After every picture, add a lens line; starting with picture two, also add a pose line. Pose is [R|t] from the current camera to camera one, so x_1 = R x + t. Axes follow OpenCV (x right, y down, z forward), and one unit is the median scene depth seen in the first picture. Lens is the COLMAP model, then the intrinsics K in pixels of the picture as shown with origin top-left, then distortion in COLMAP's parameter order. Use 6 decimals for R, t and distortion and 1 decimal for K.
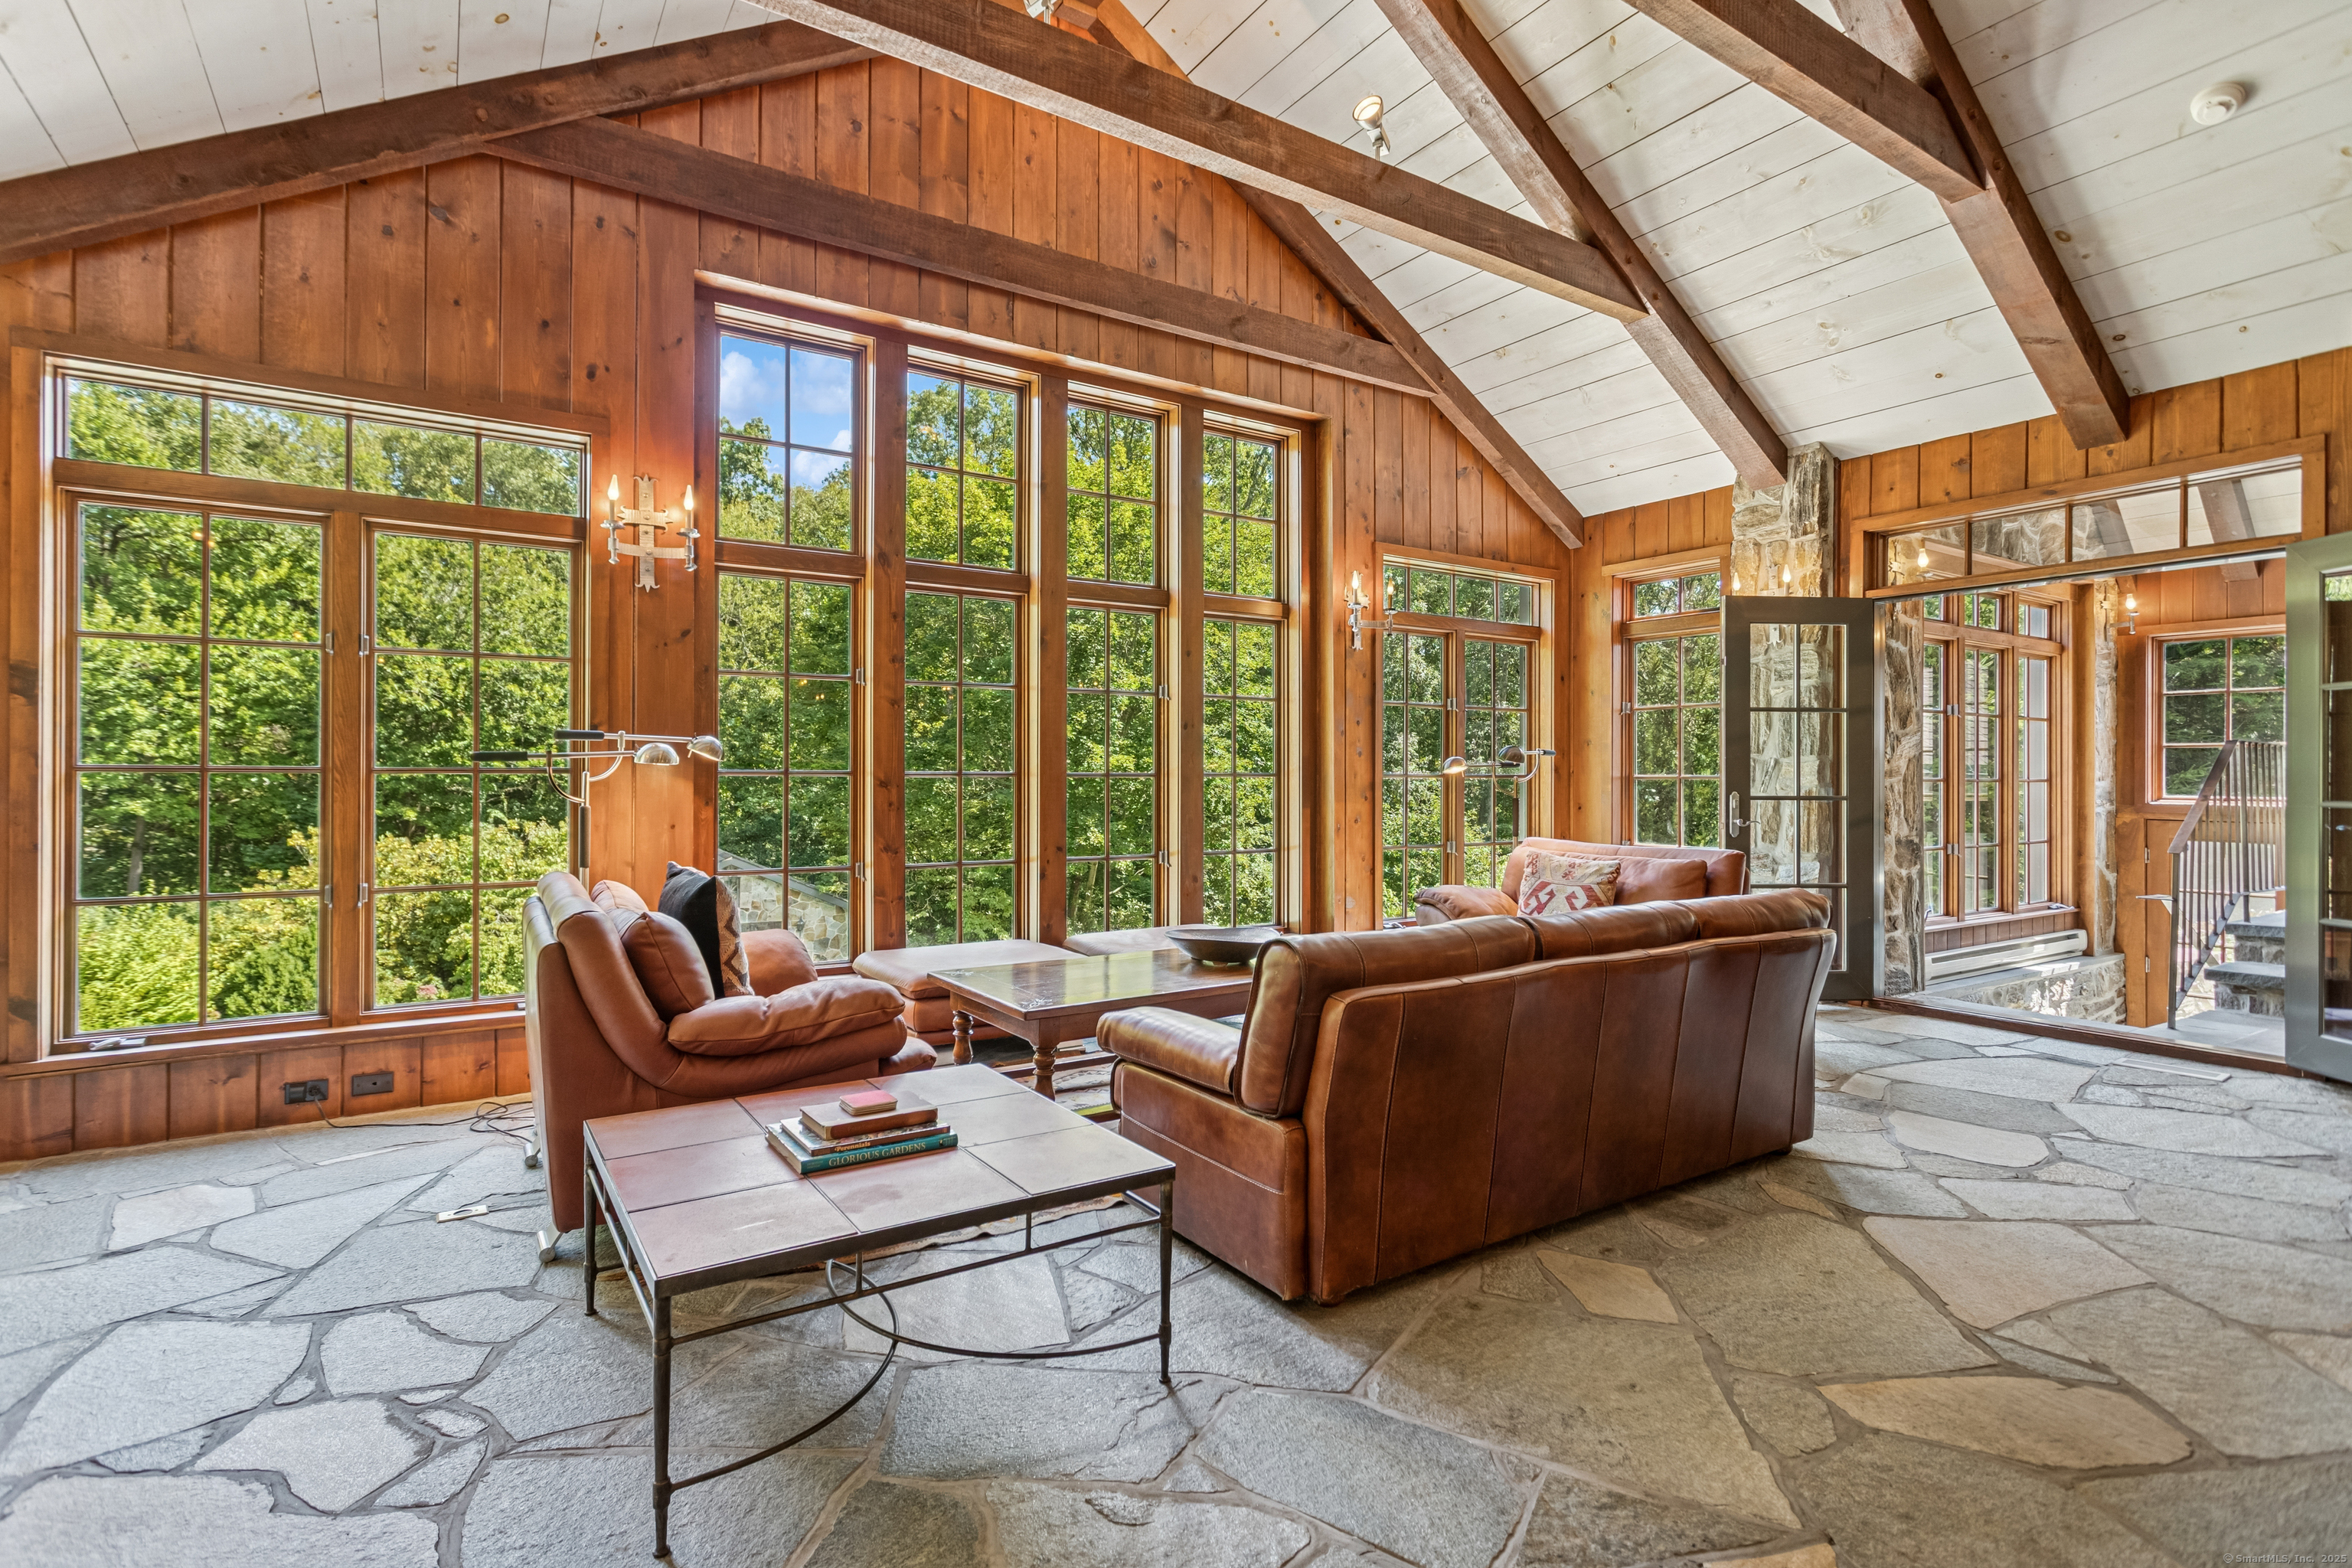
lens RADIAL K [[1133.4, 0, 1163.2], [0, 1133.4, 779.0], [0, 0, 1]] dist [0.003891, 0.000381]
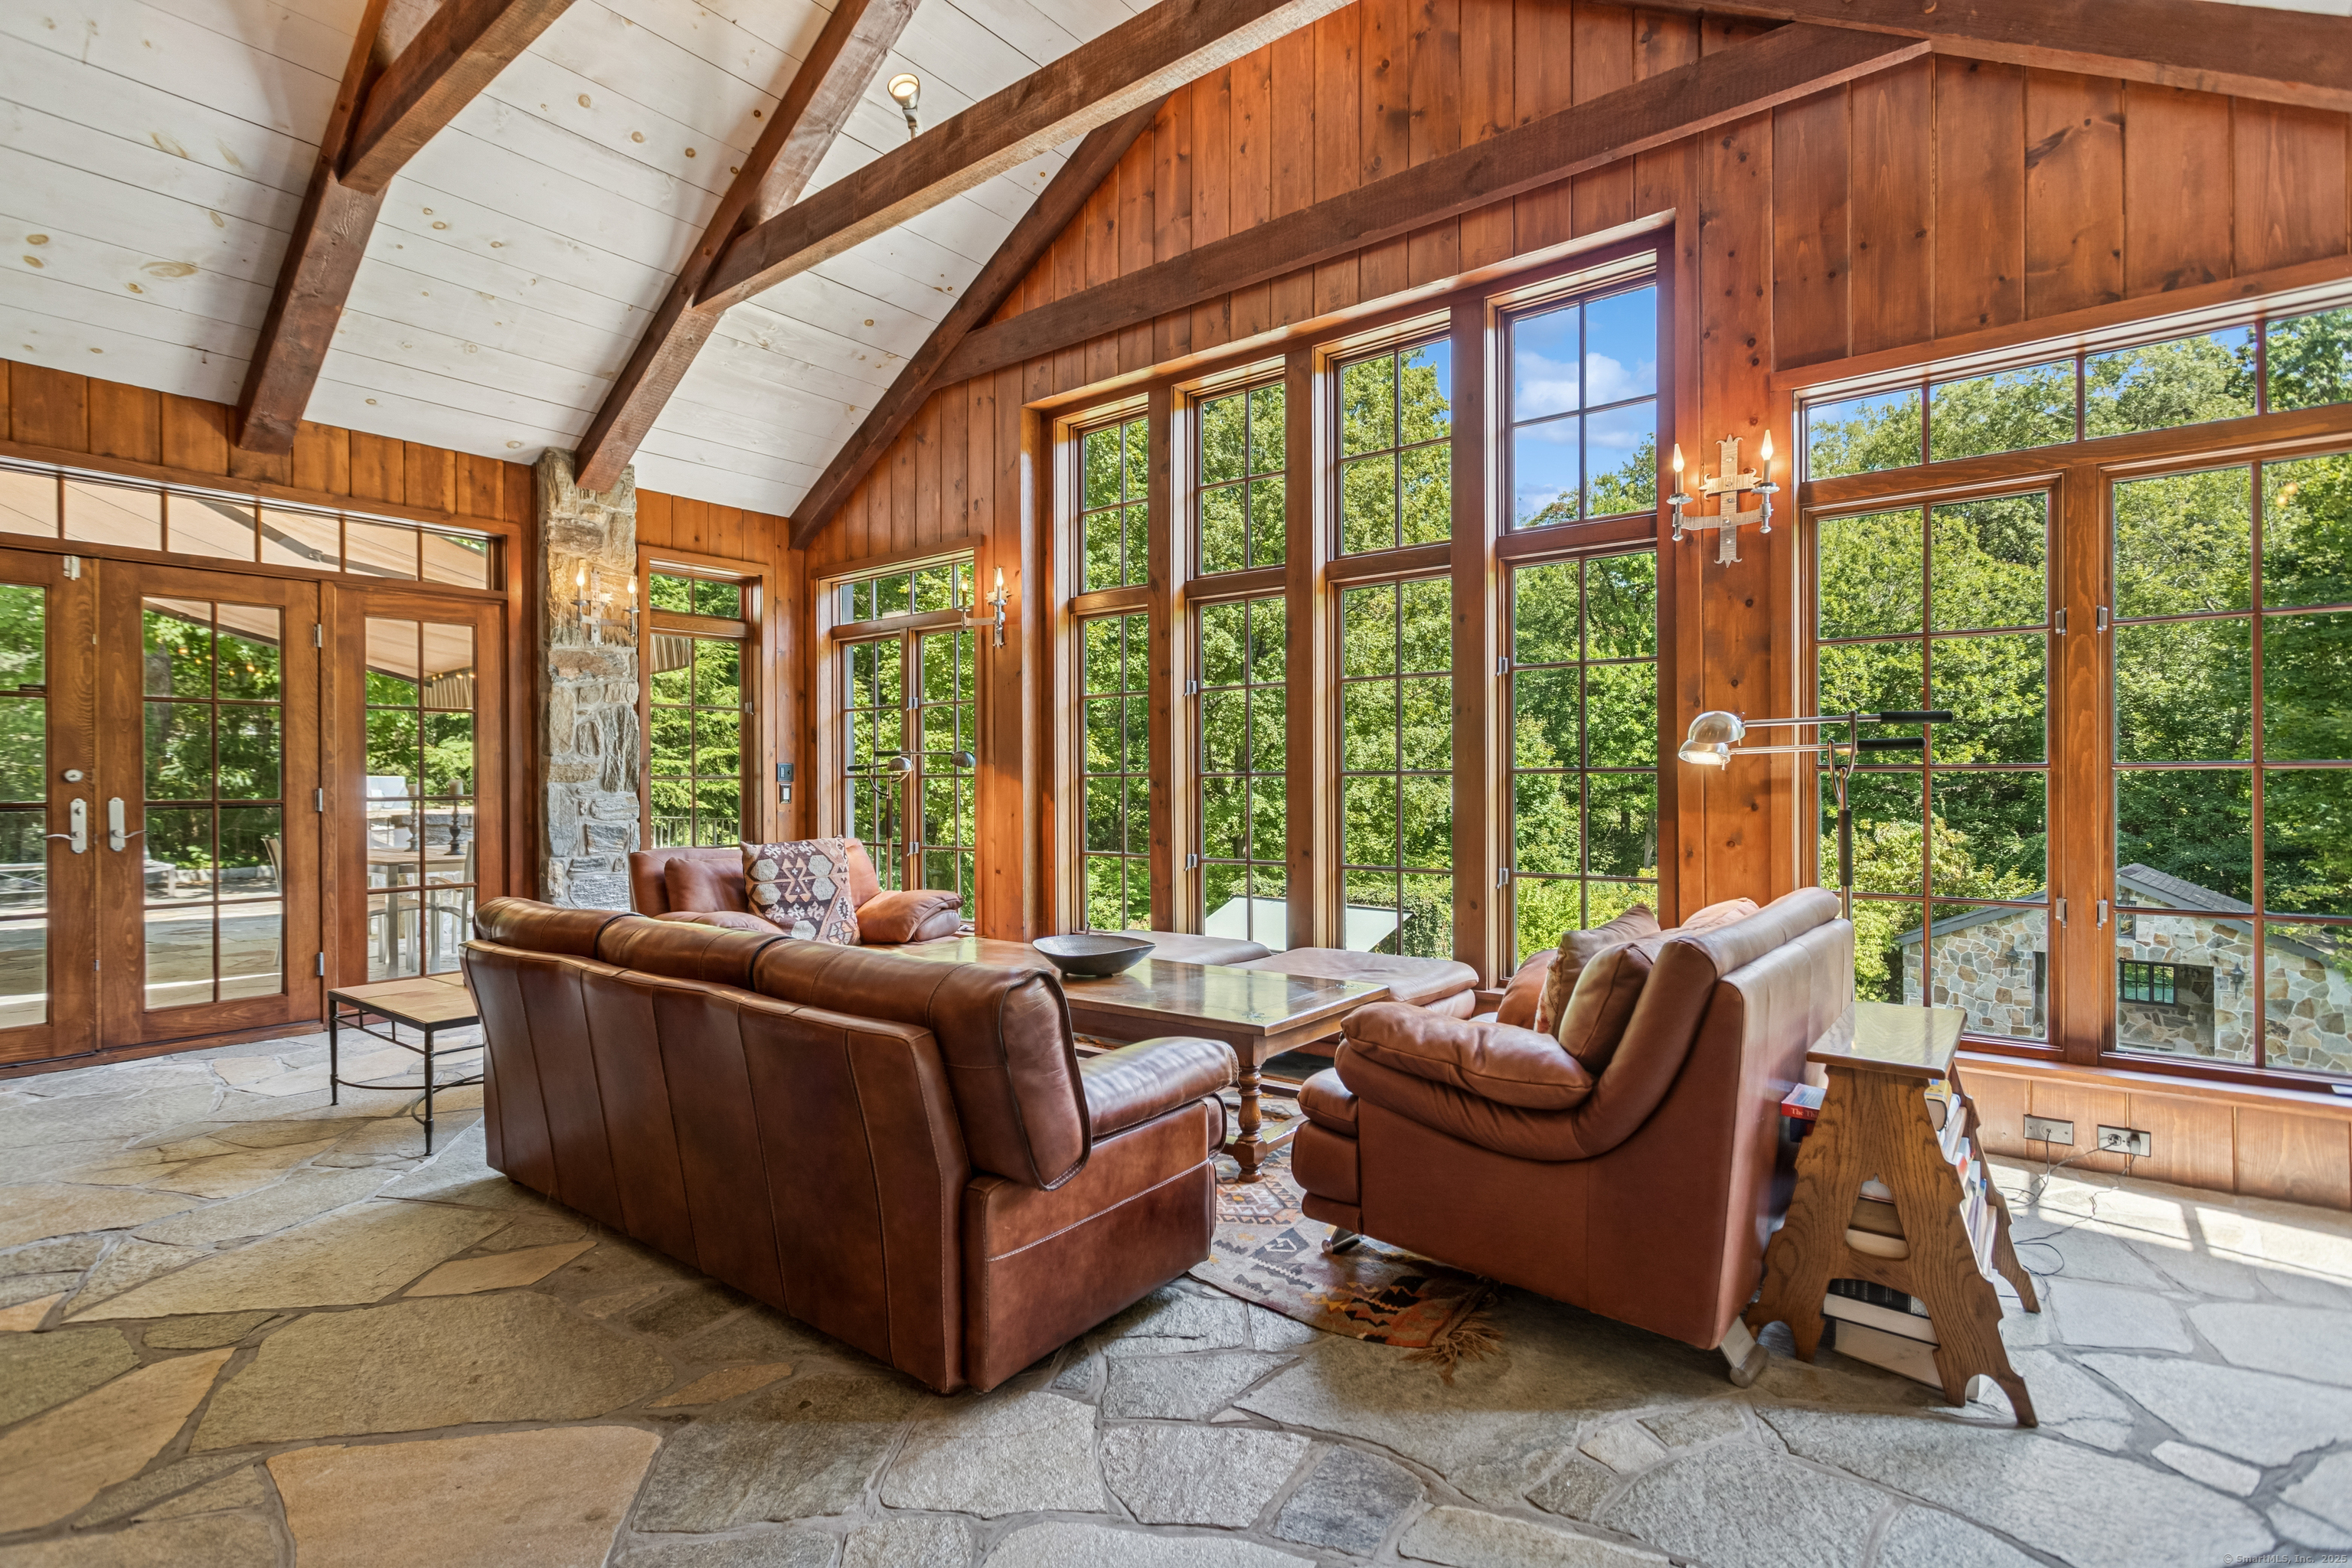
lens RADIAL K [[1115.5, 0, 1170.3], [0, 1115.5, 784.0], [0, 0, 1]] dist [-0.000551, 0.000238]
pose [[0.325556, -0.000556, -0.945523, 0.117527], [0.005086, 0.999986, 0.001163, 0.000536], [0.945509, -0.005187, 0.325554, 0.094629]]
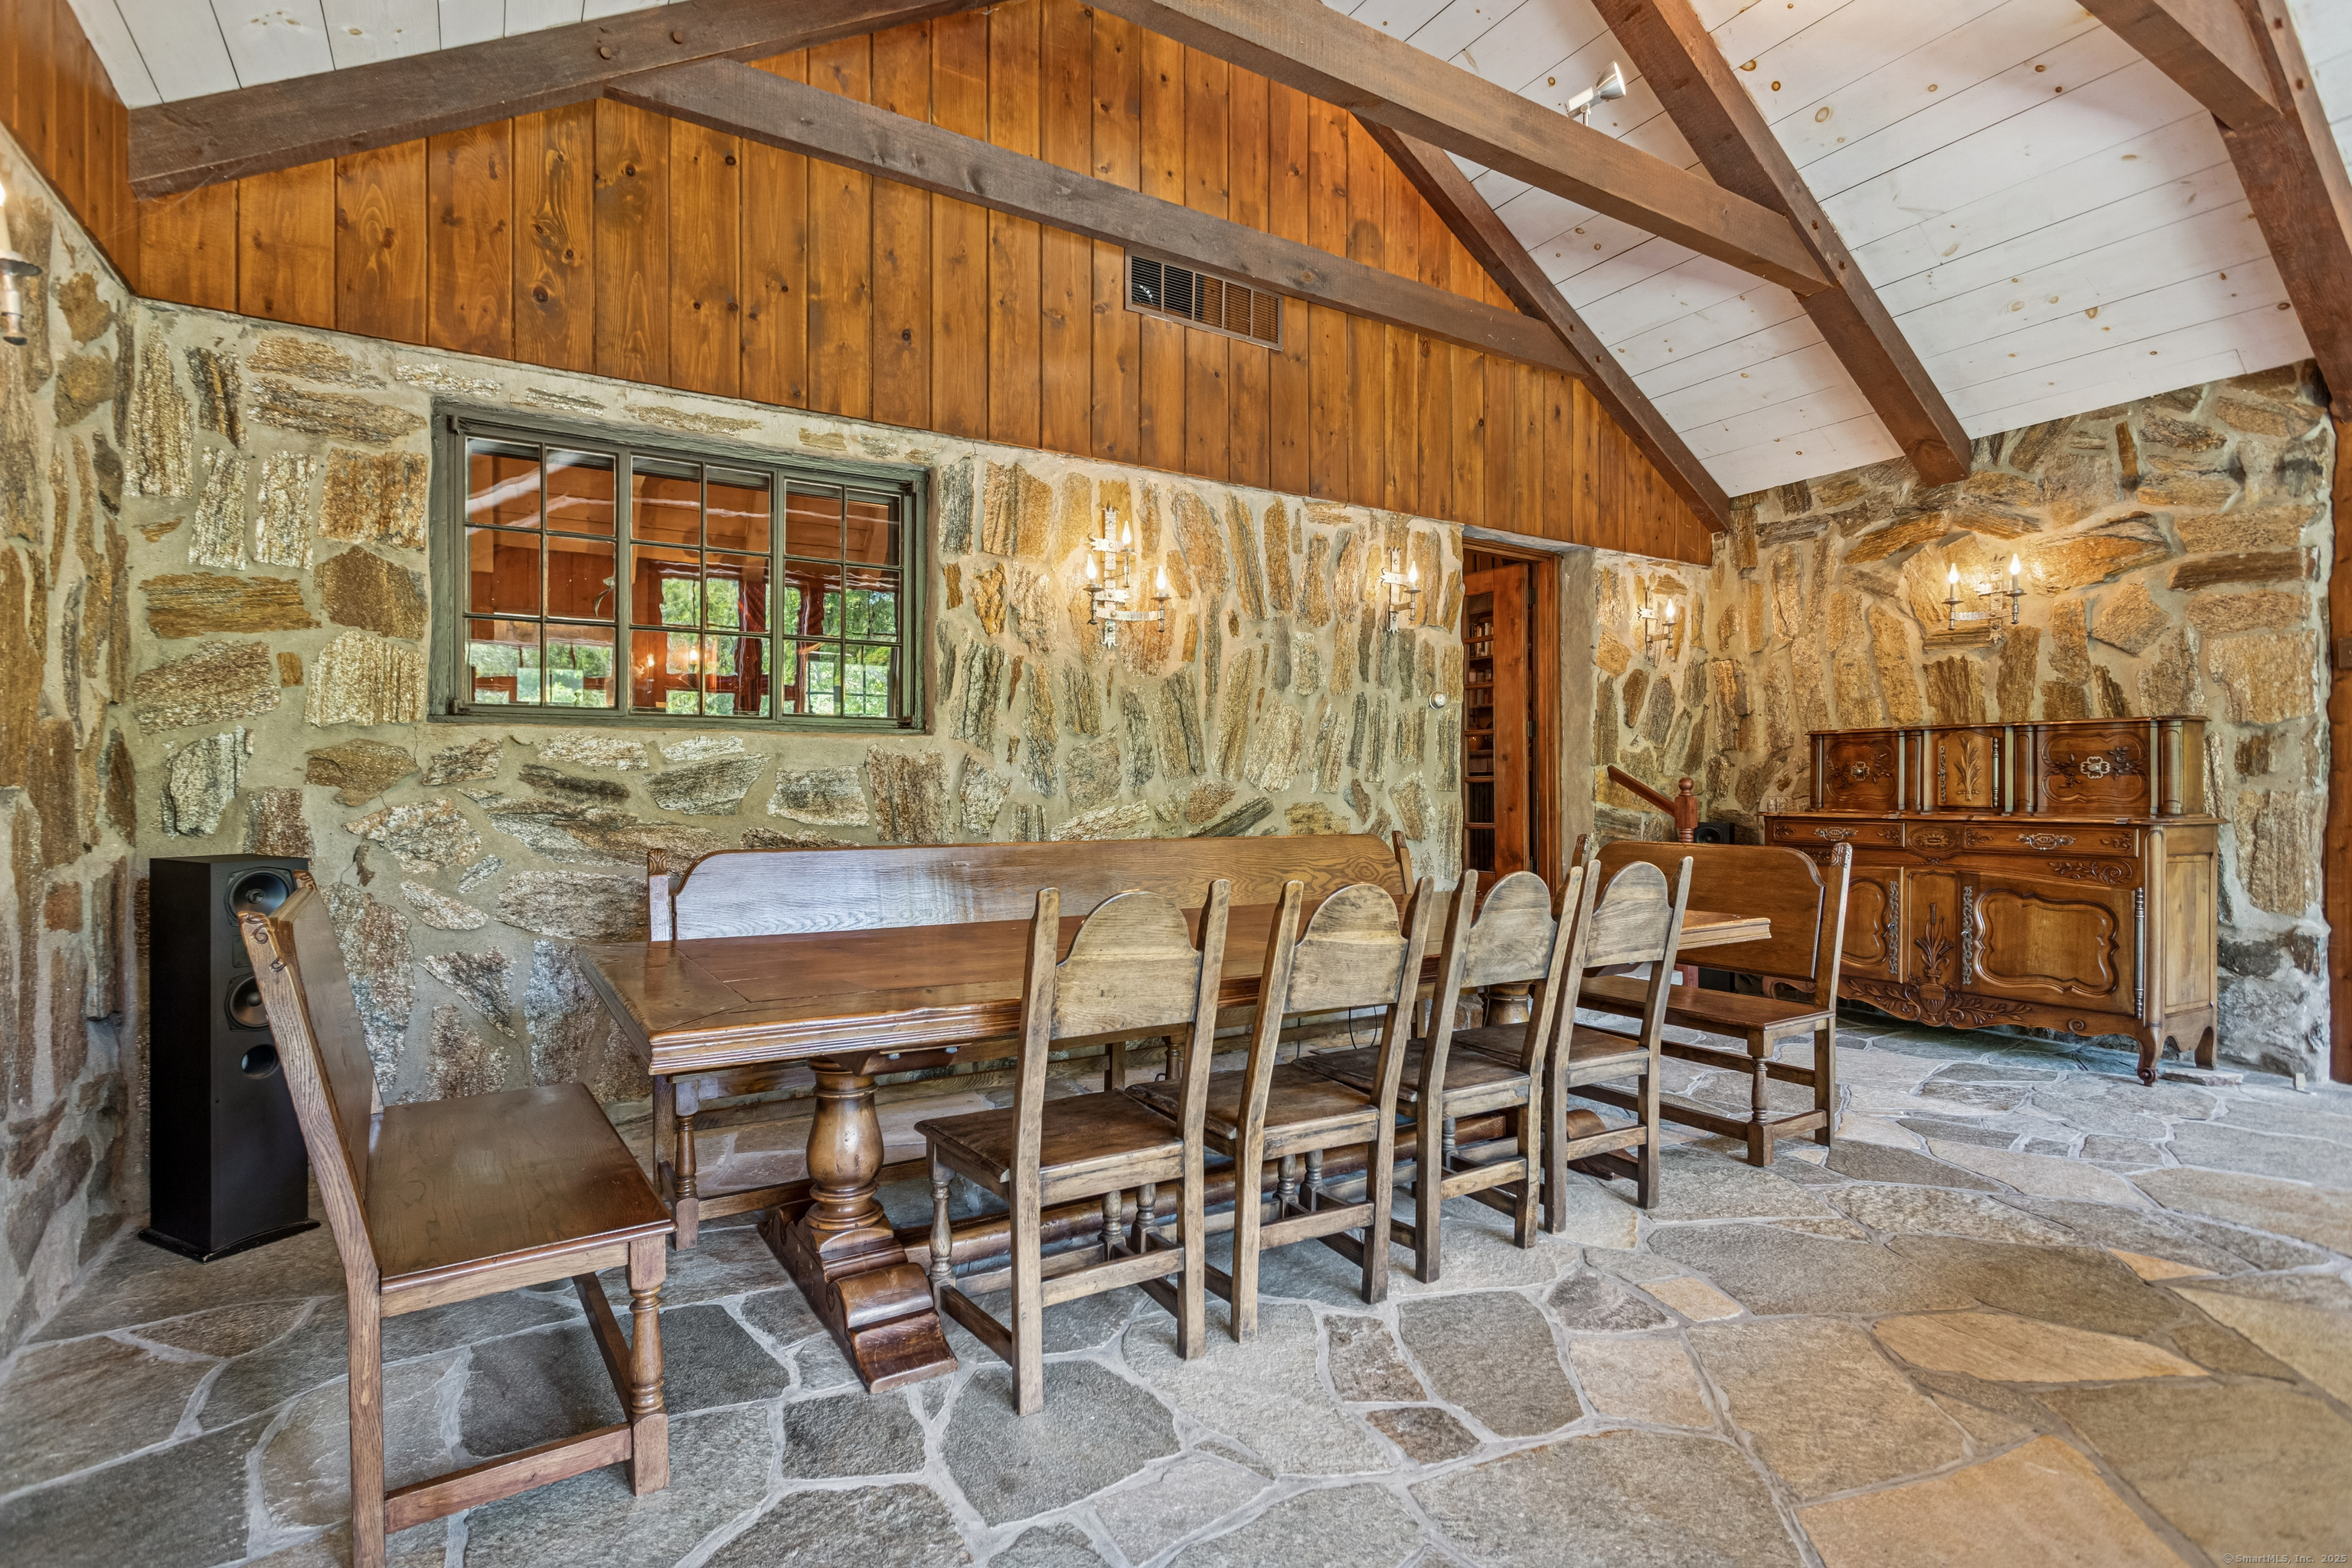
lens RADIAL K [[1115.5, 0, 1170.3], [0, 1115.5, 784.0], [0, 0, 1]] dist [-0.000551, 0.000238]
pose [[-0.999587, -0.005197, 0.028274, 0.095119], [-0.005340, 0.999973, -0.004998, 0.000335], [-0.028247, -0.005147, -0.999588, 0.130088]]
